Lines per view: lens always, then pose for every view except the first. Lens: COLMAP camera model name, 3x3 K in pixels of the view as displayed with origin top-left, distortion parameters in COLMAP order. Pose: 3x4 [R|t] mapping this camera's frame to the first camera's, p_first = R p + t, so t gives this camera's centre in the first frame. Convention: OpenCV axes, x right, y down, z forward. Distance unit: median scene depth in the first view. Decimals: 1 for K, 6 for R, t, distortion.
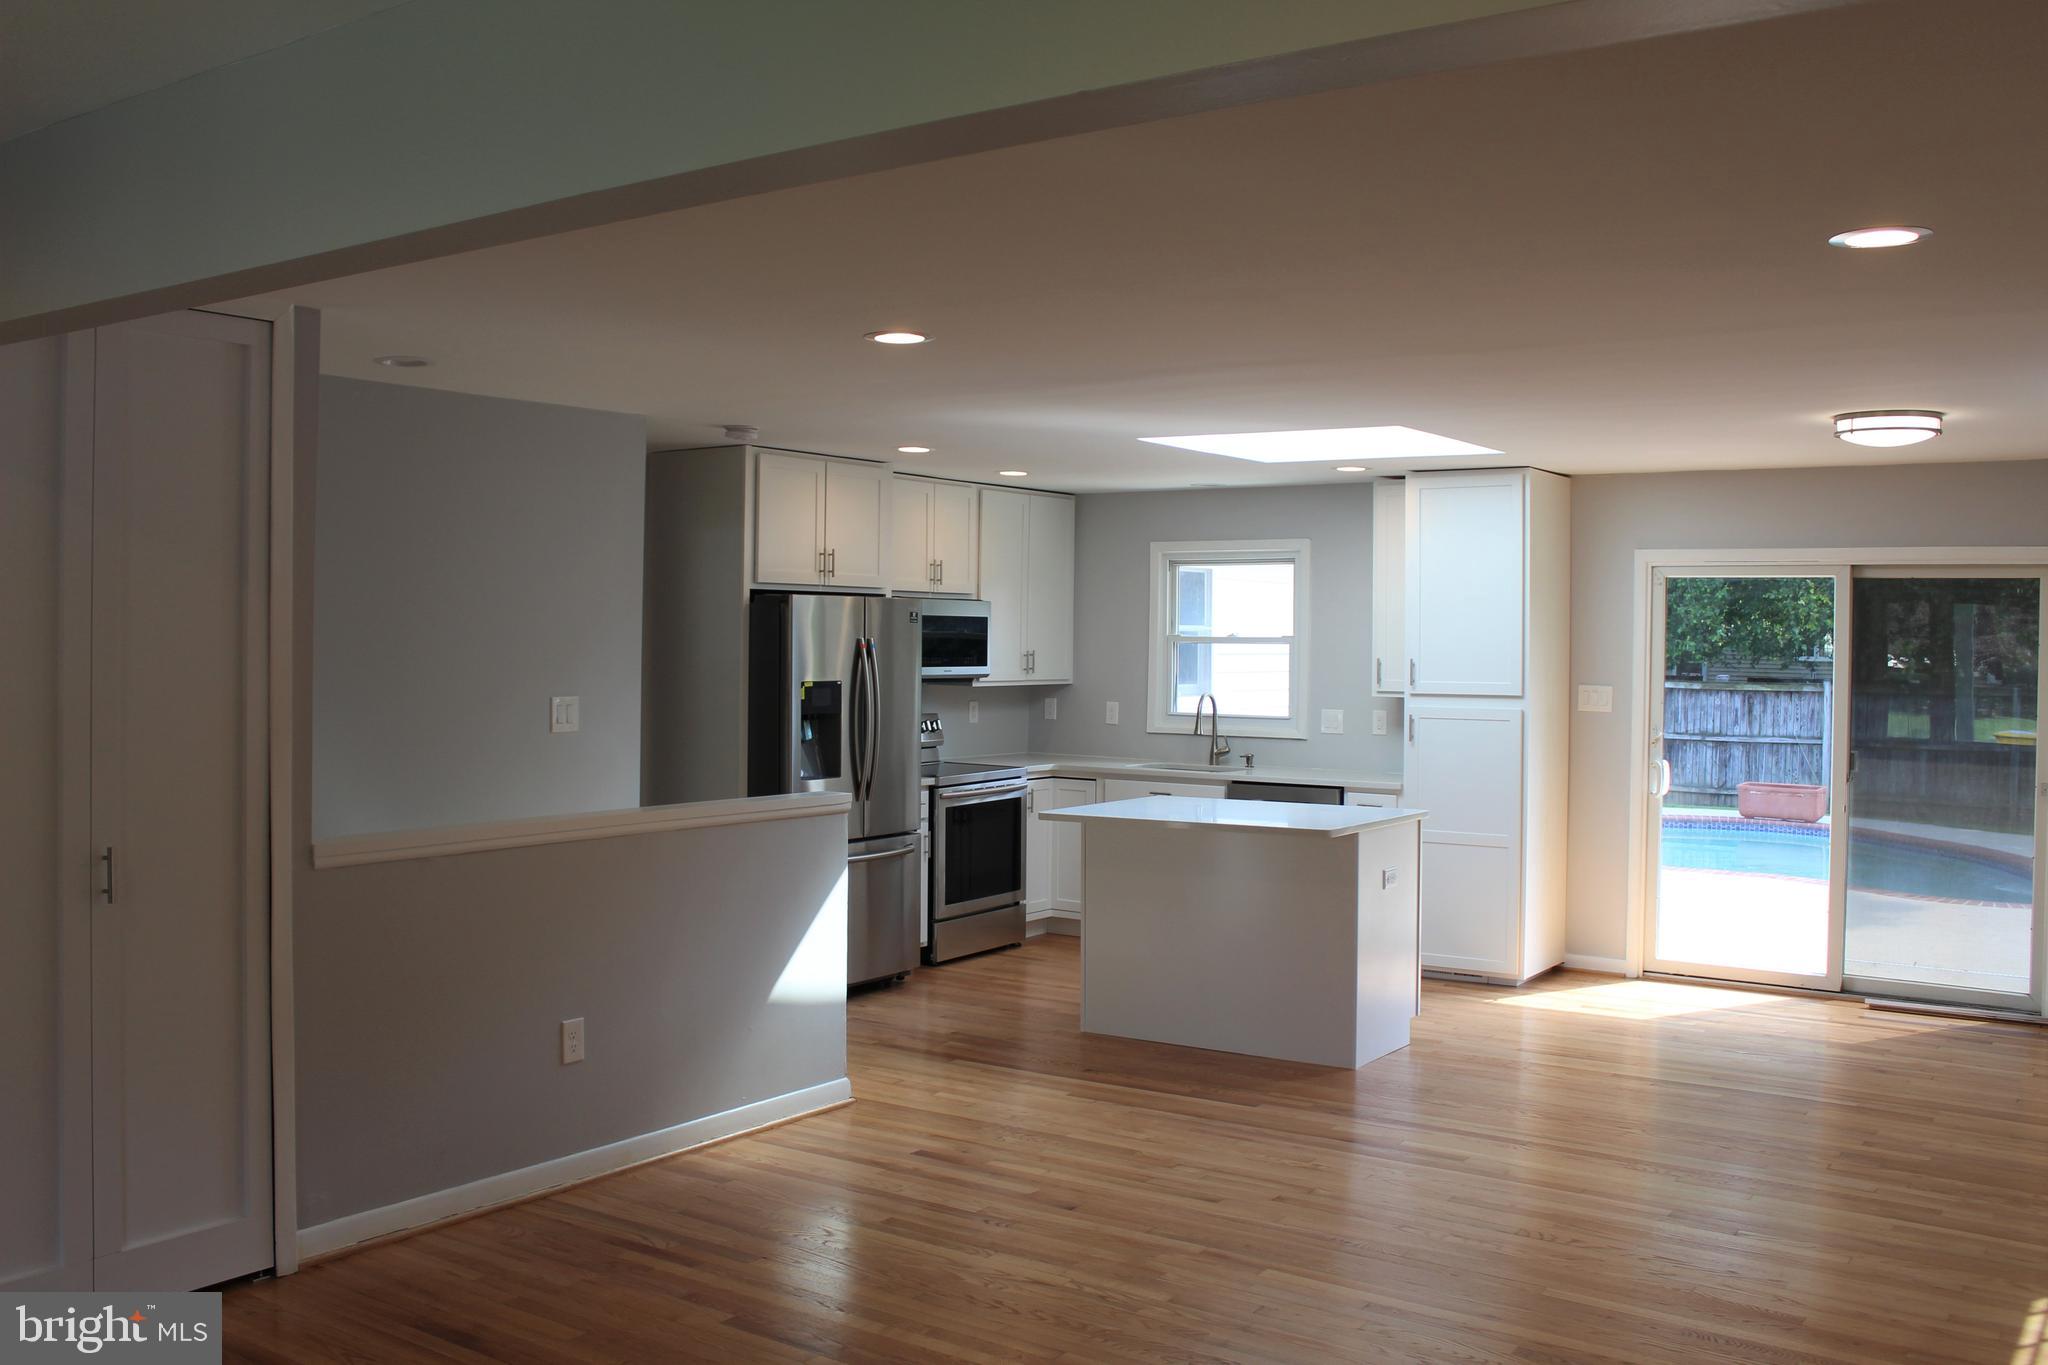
lens RADIAL K [[1795.1, 0, 1027.3], [0, 1795.1, 679.7], [0, 0, 1]] dist [-0.056569, -0.000211]
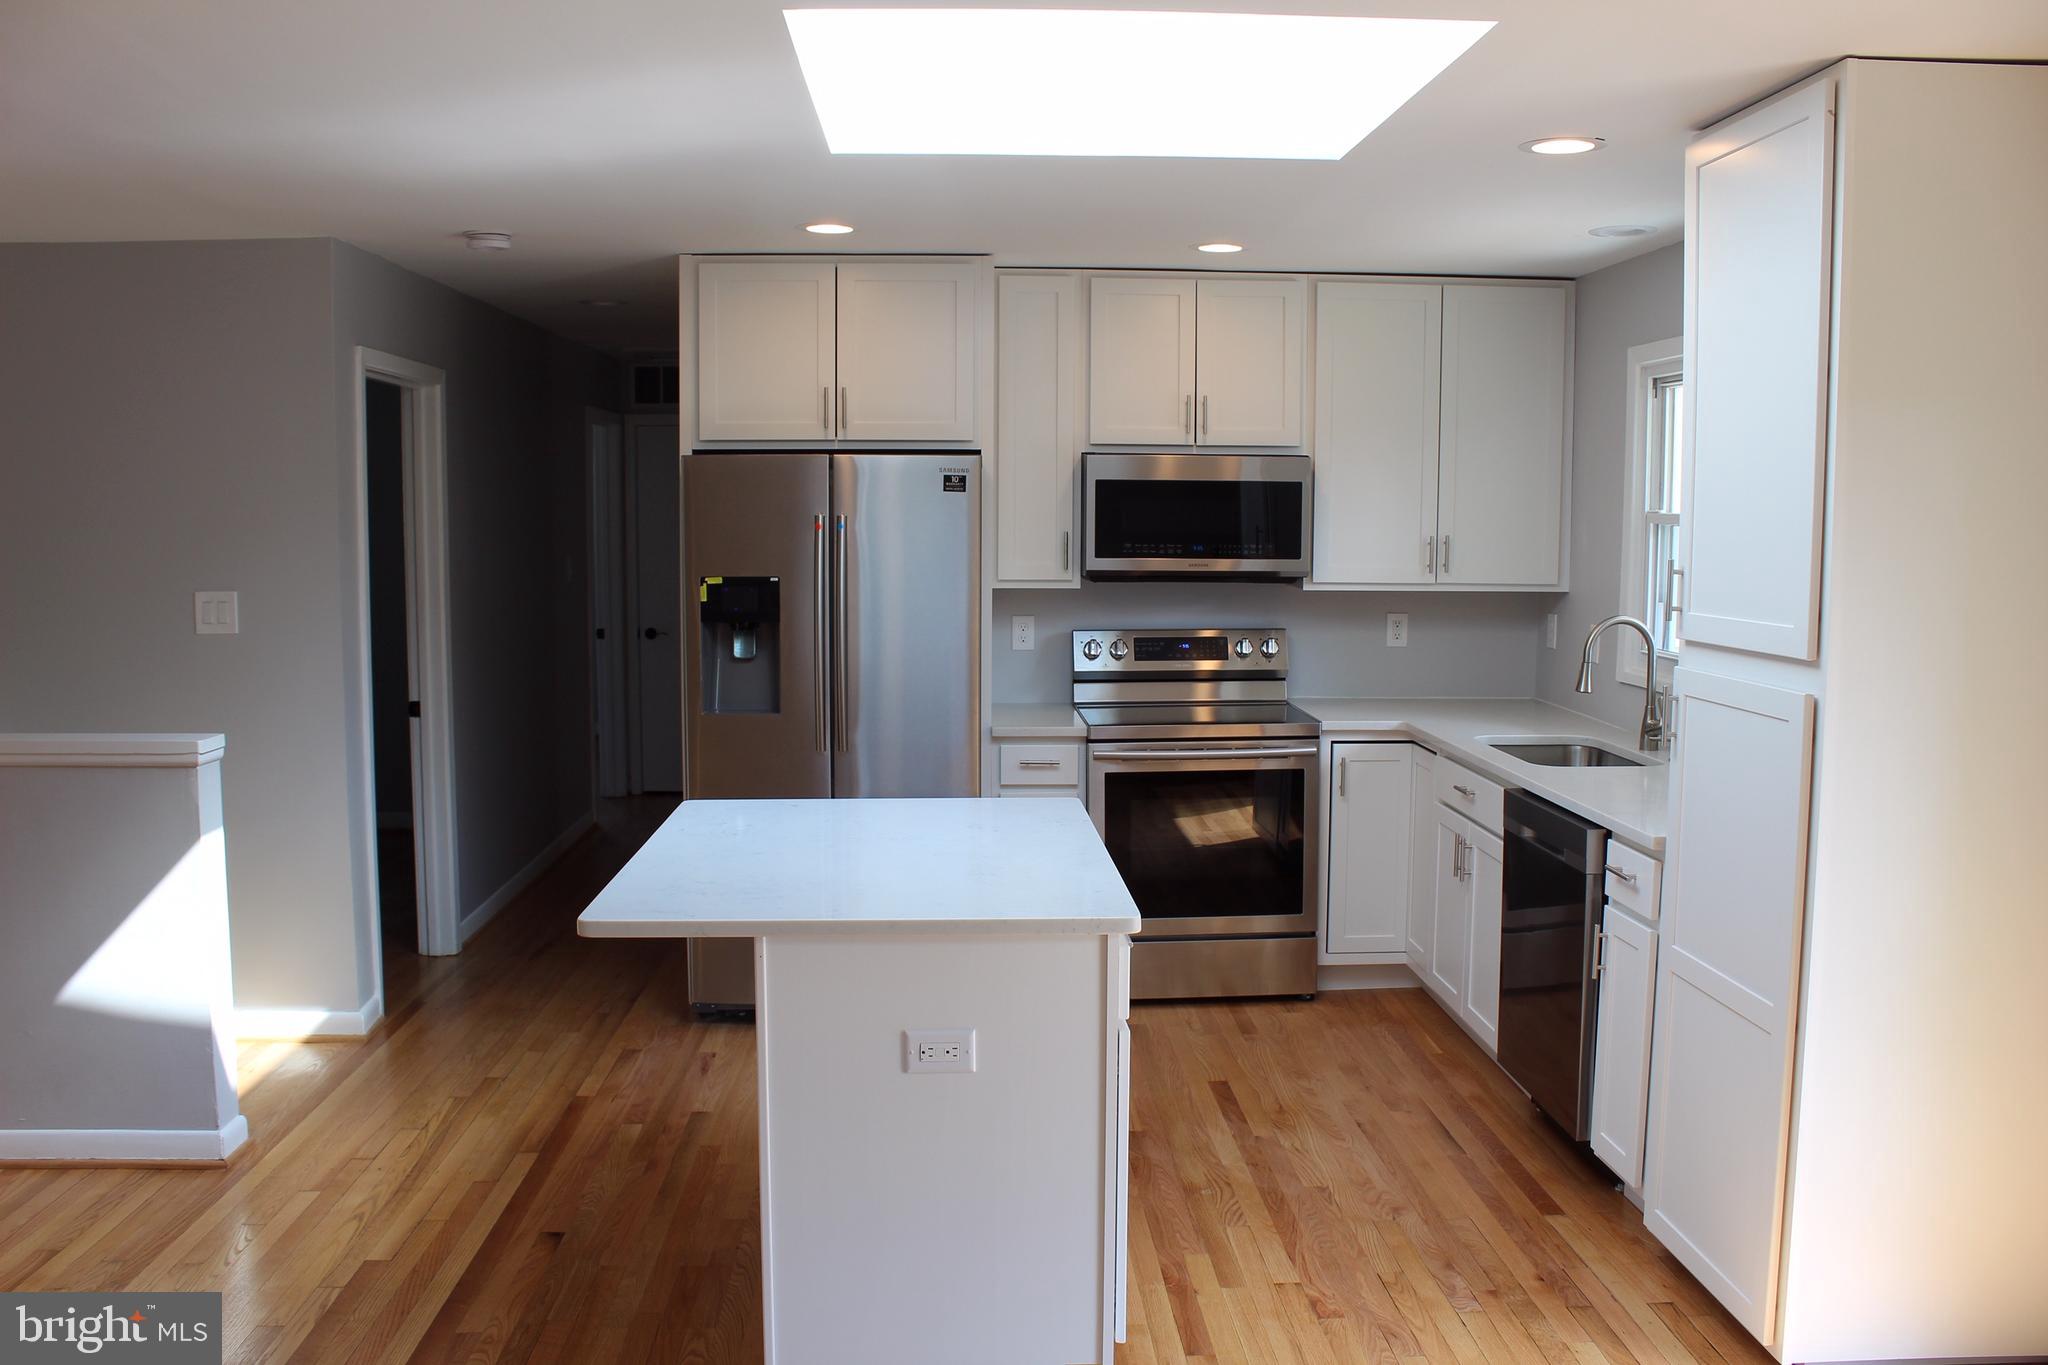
lens RADIAL K [[1687.6, 0, 1058.0], [0, 1687.6, 683.1], [0, 0, 1]] dist [-0.136083, 0.074310]
pose [[0.627920, 0.073324, -0.774816, 0.464227], [-0.015908, 0.996553, 0.081416, -0.012968], [0.778115, -0.038797, 0.626922, 0.660218]]
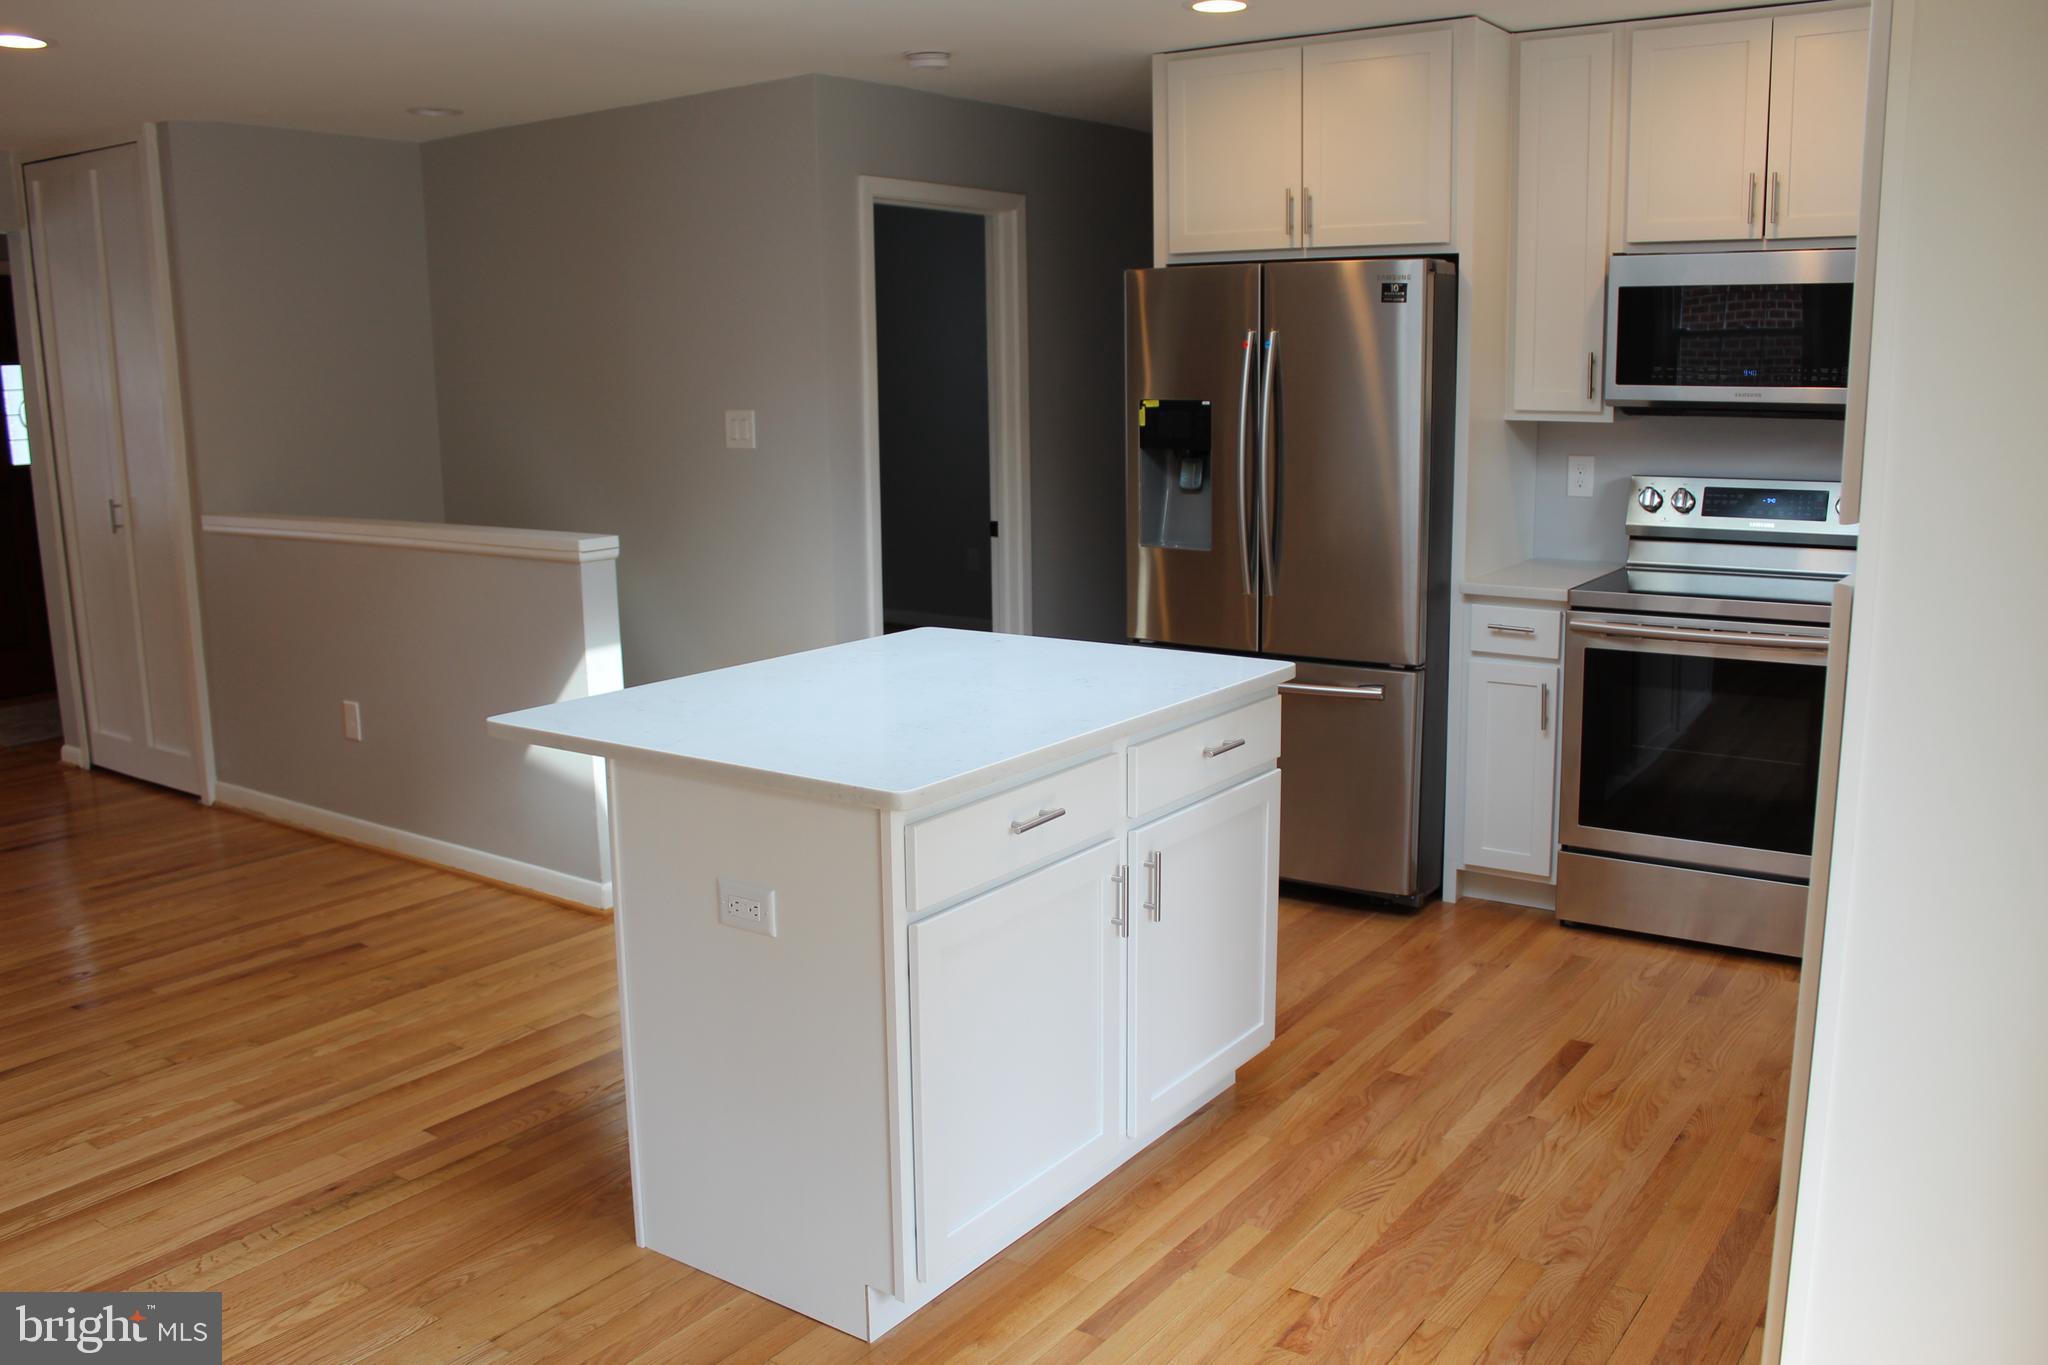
lens RADIAL K [[1687.6, 0, 1029.0], [0, 1687.6, 686.6], [0, 0, 1]] dist [-0.136083, 0.074310]
pose [[0.005429, 0.183688, -0.982970, 0.491857], [-0.009462, 0.982950, 0.183632, -0.008326], [0.999940, 0.008304, 0.007075, 0.914270]]
